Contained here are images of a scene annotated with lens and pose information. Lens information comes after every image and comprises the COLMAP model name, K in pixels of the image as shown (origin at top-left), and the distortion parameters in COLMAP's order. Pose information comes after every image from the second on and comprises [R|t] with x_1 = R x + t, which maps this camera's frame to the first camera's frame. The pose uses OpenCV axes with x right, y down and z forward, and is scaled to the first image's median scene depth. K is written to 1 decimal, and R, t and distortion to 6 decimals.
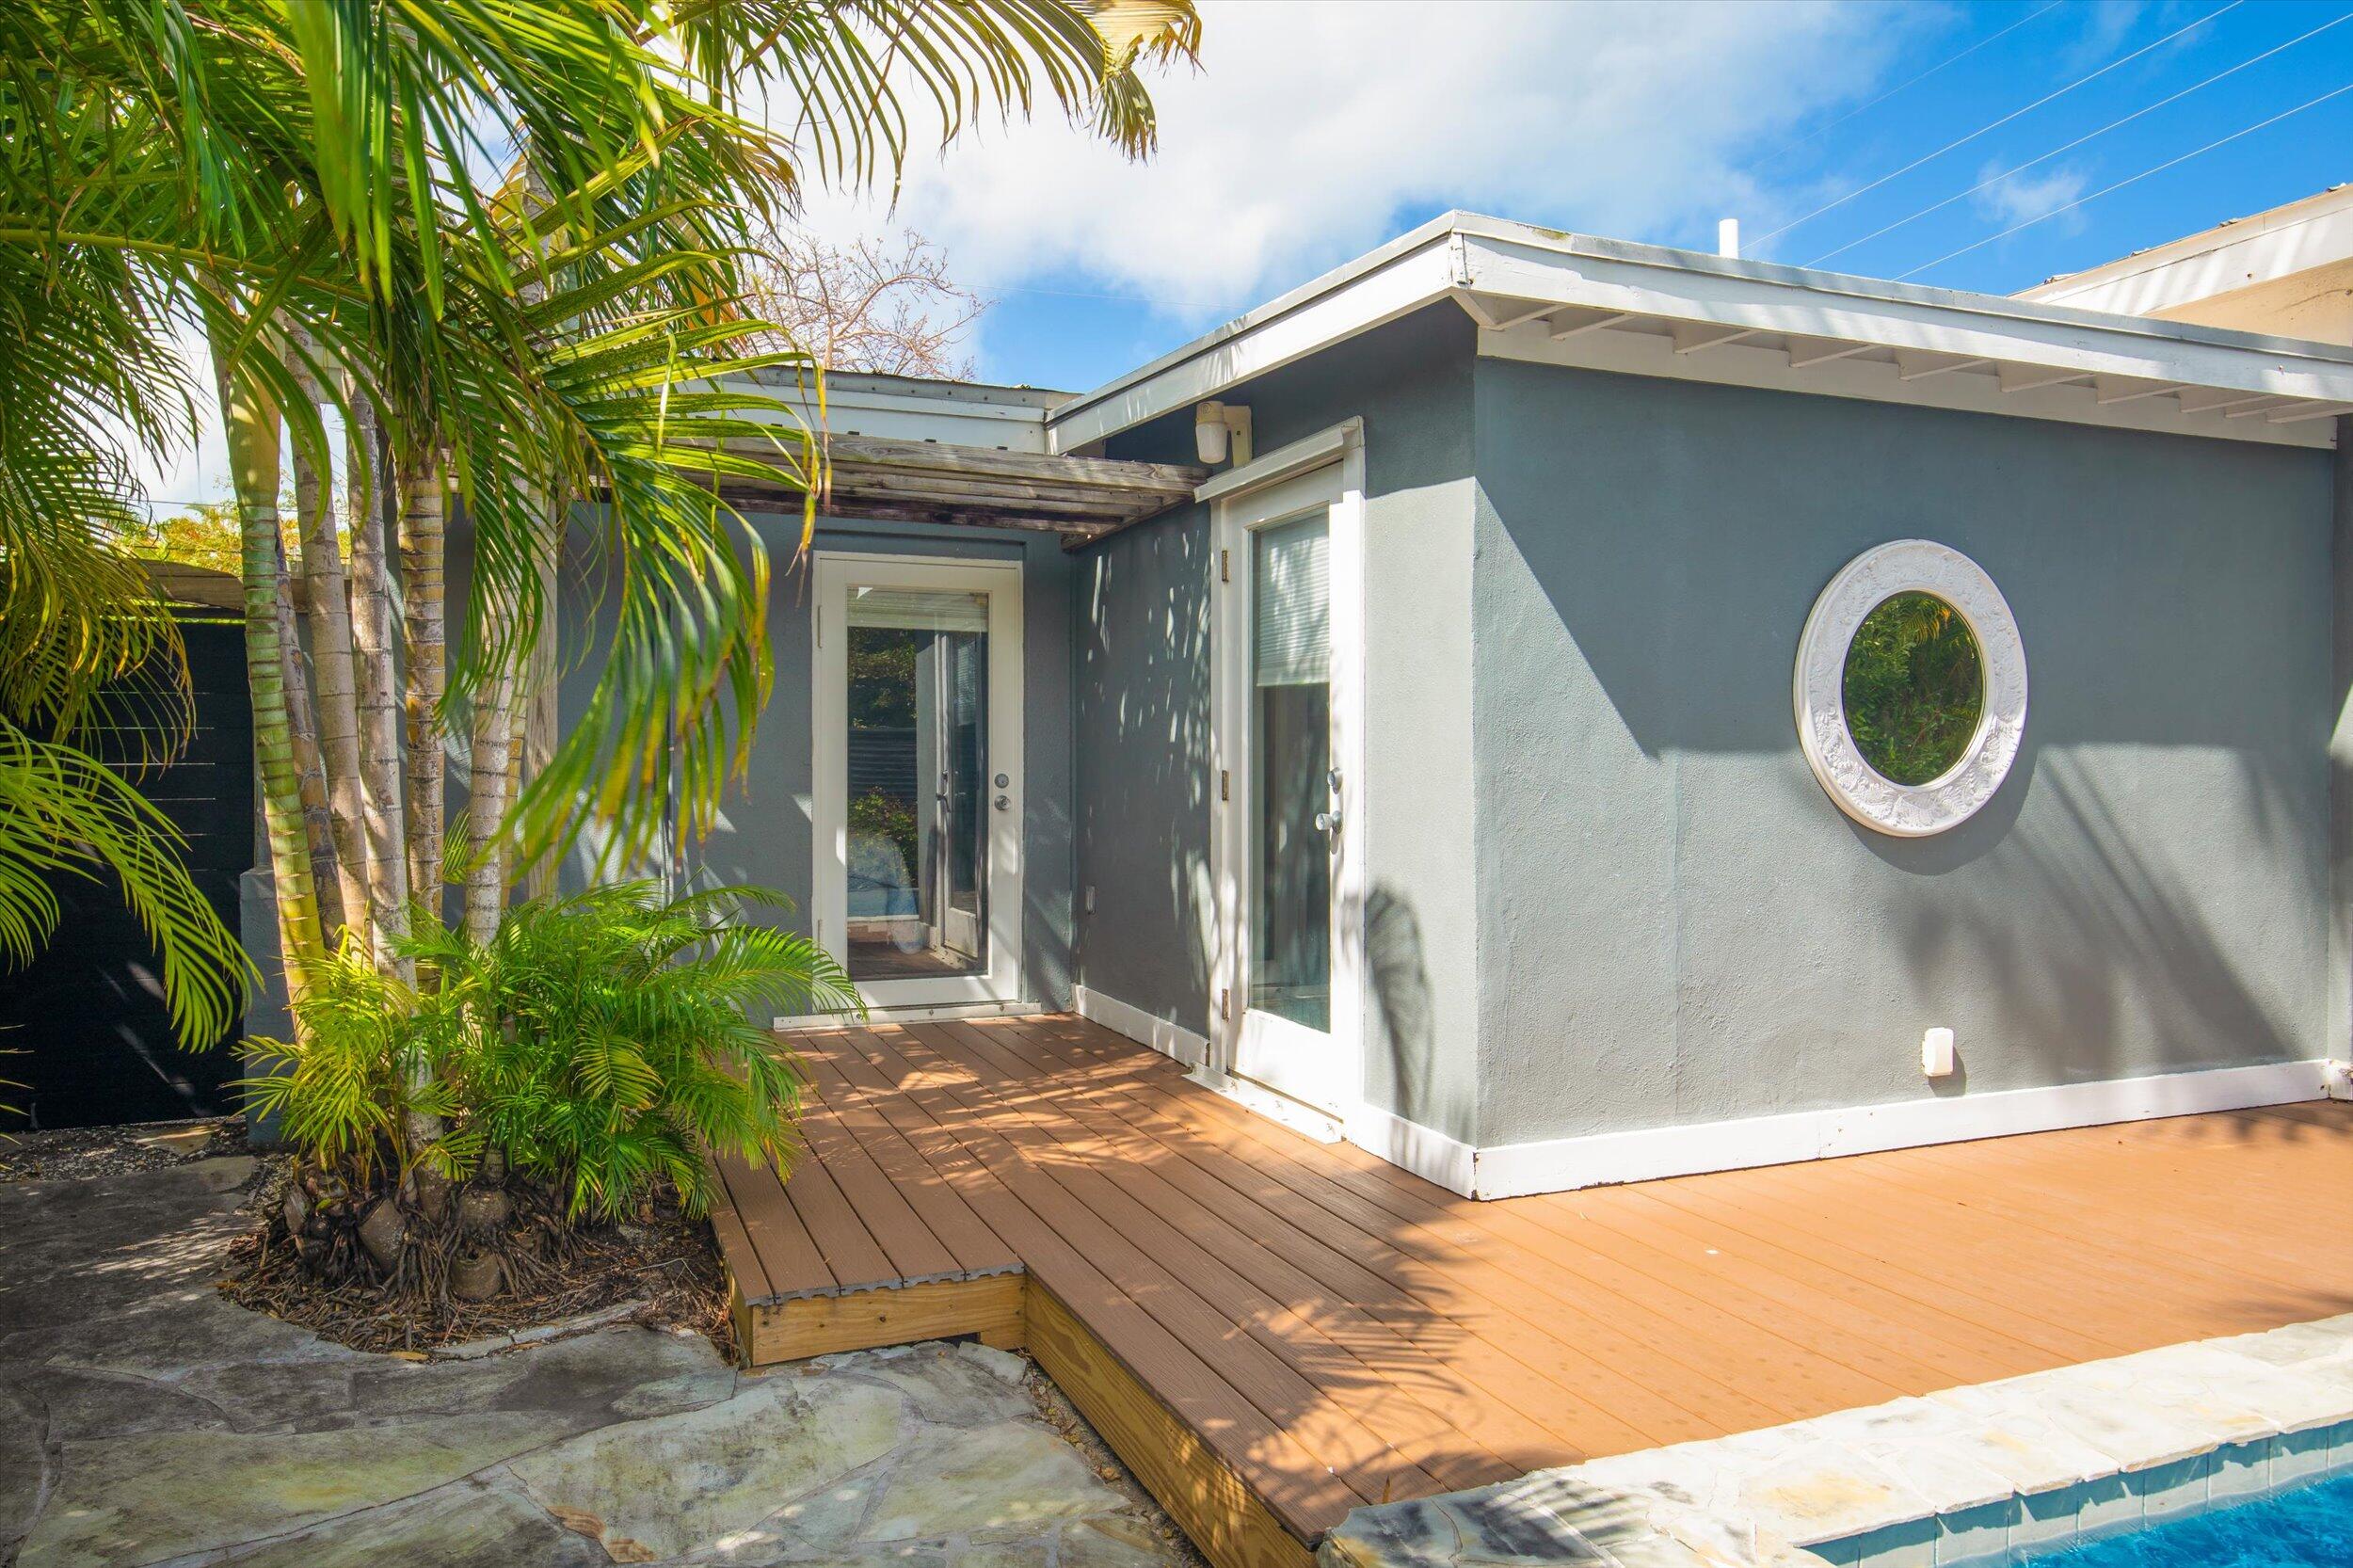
lens RADIAL K [[1459.9, 0, 1099.7], [0, 1459.9, 768.3], [0, 0, 1]] dist [0.002704, 0.001013]
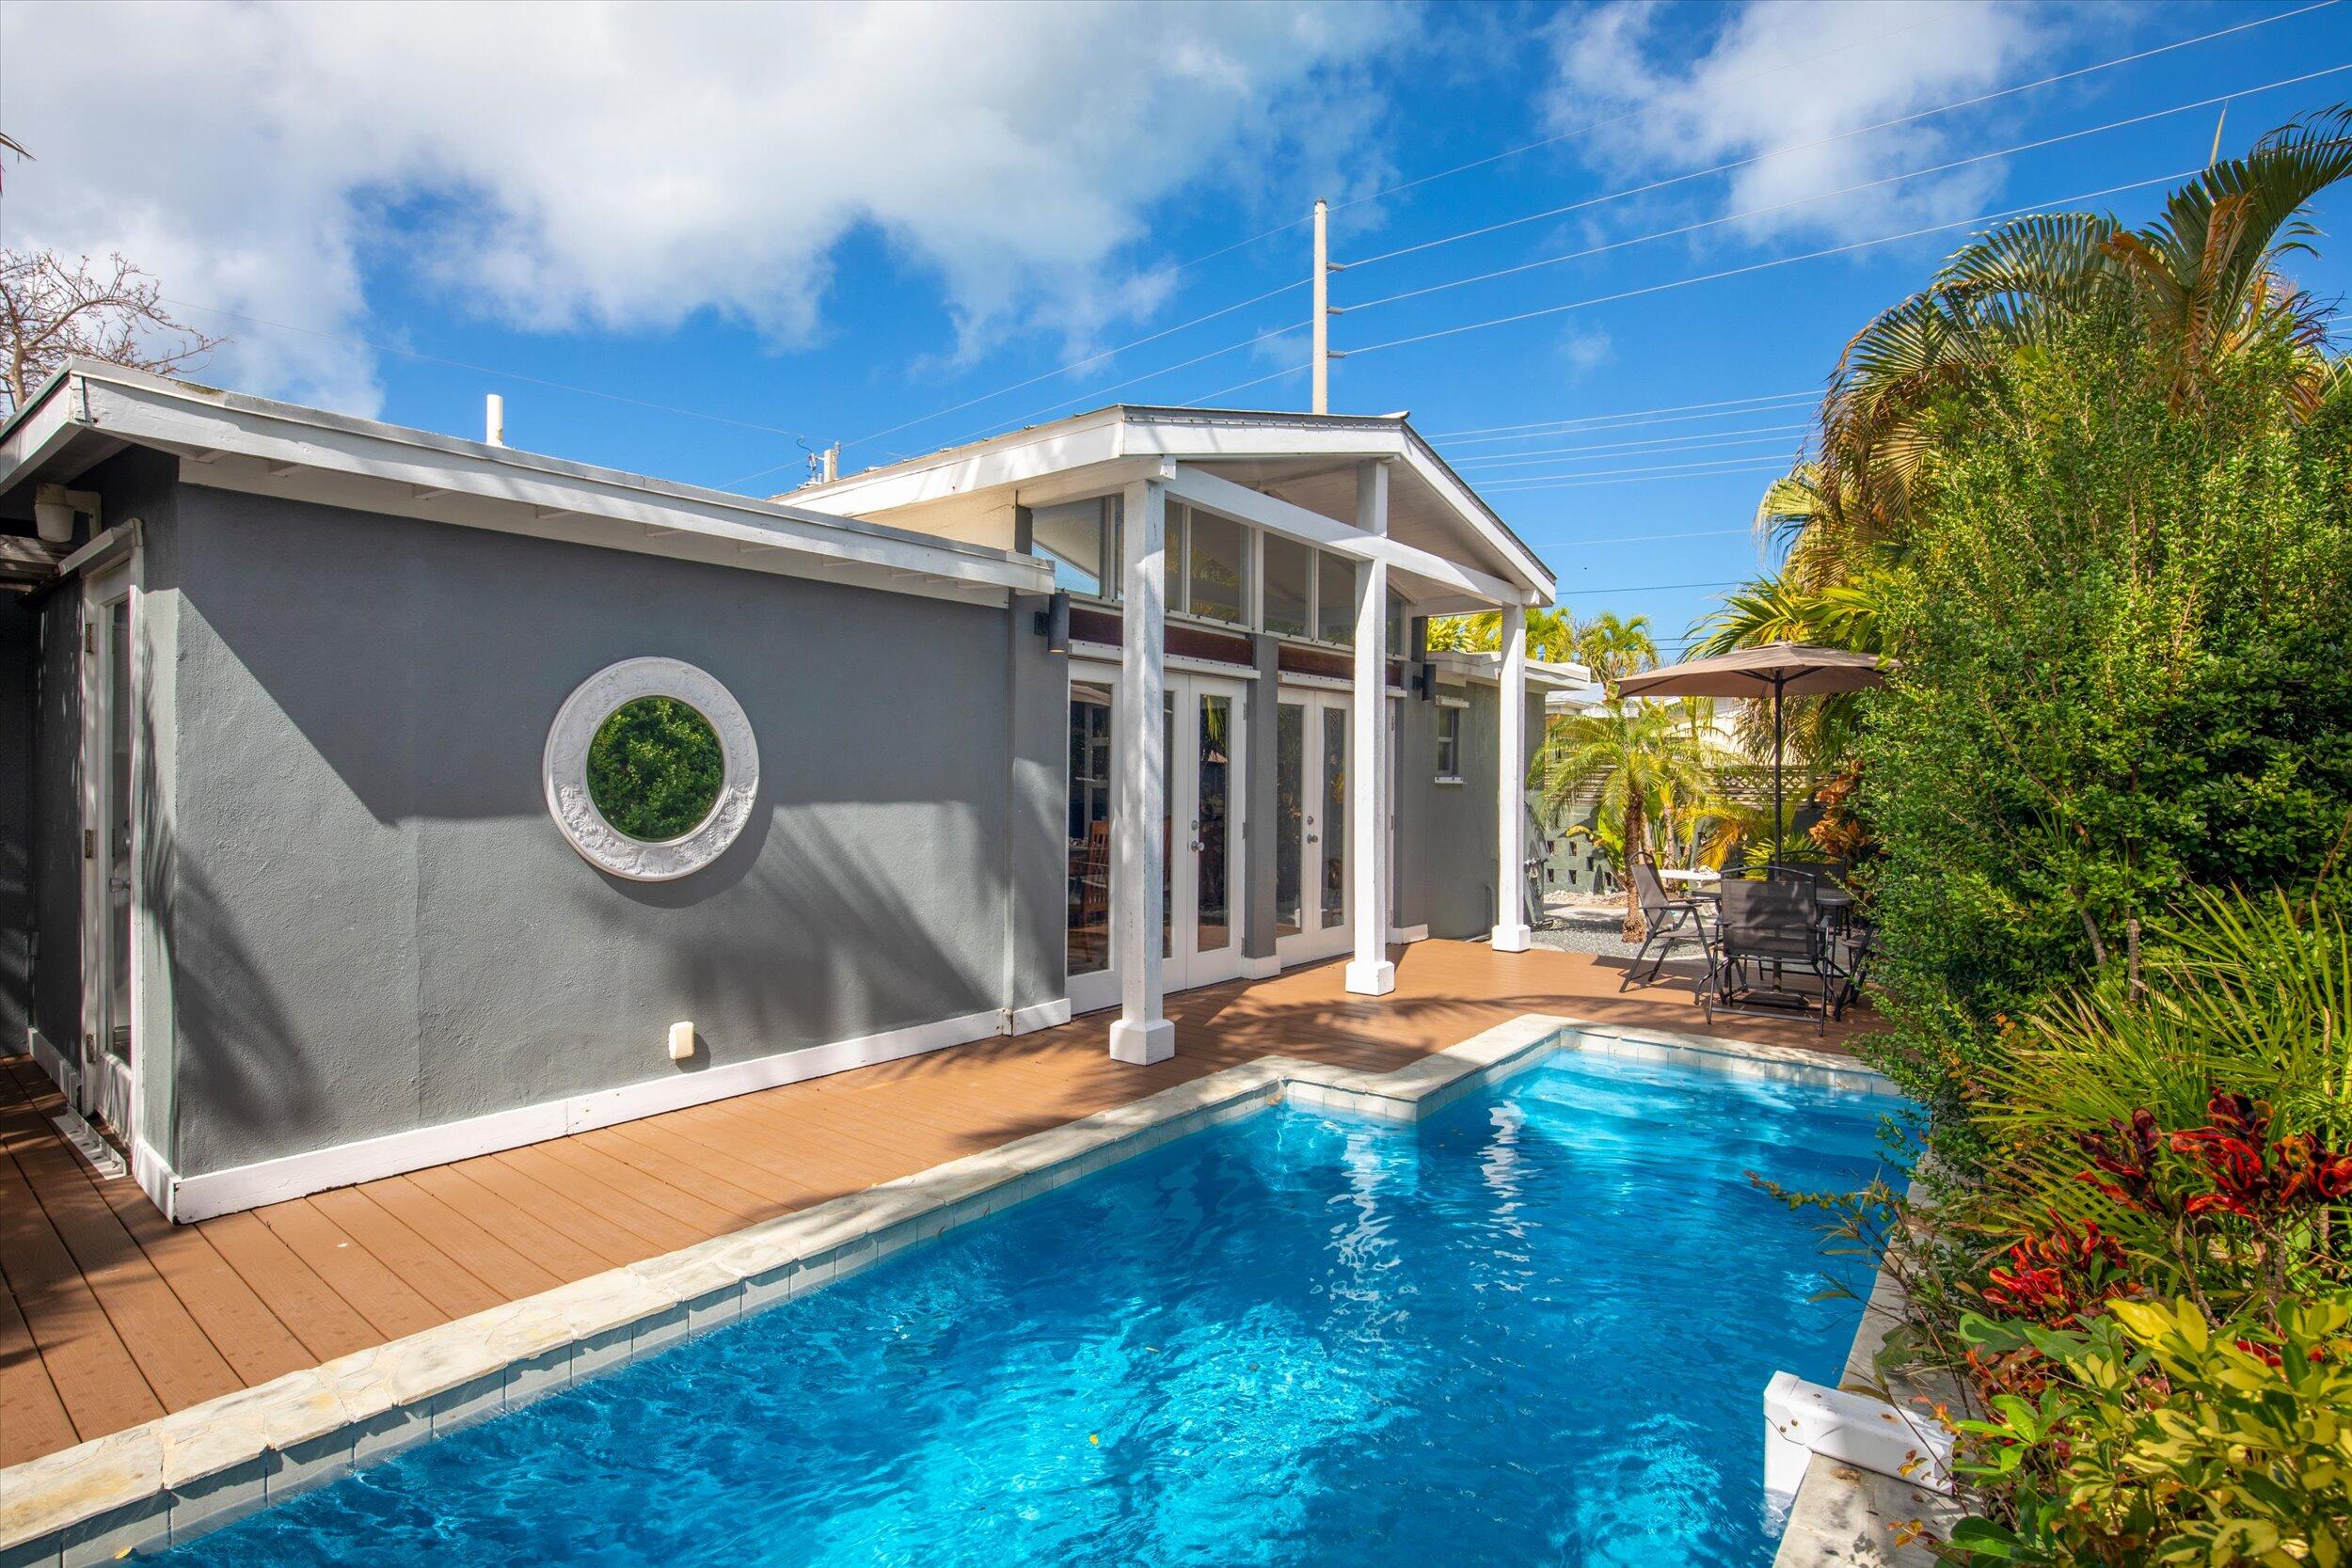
lens RADIAL K [[1150.6, 0, 1171.8], [0, 1150.6, 765.5], [0, 0, 1]] dist [-0.031932, 0.000690]
pose [[0.858420, 0.006016, 0.512912, 0.432793], [-0.003322, 0.999975, -0.006169, -0.053760], [-0.512937, 0.003592, 0.858419, -0.131546]]
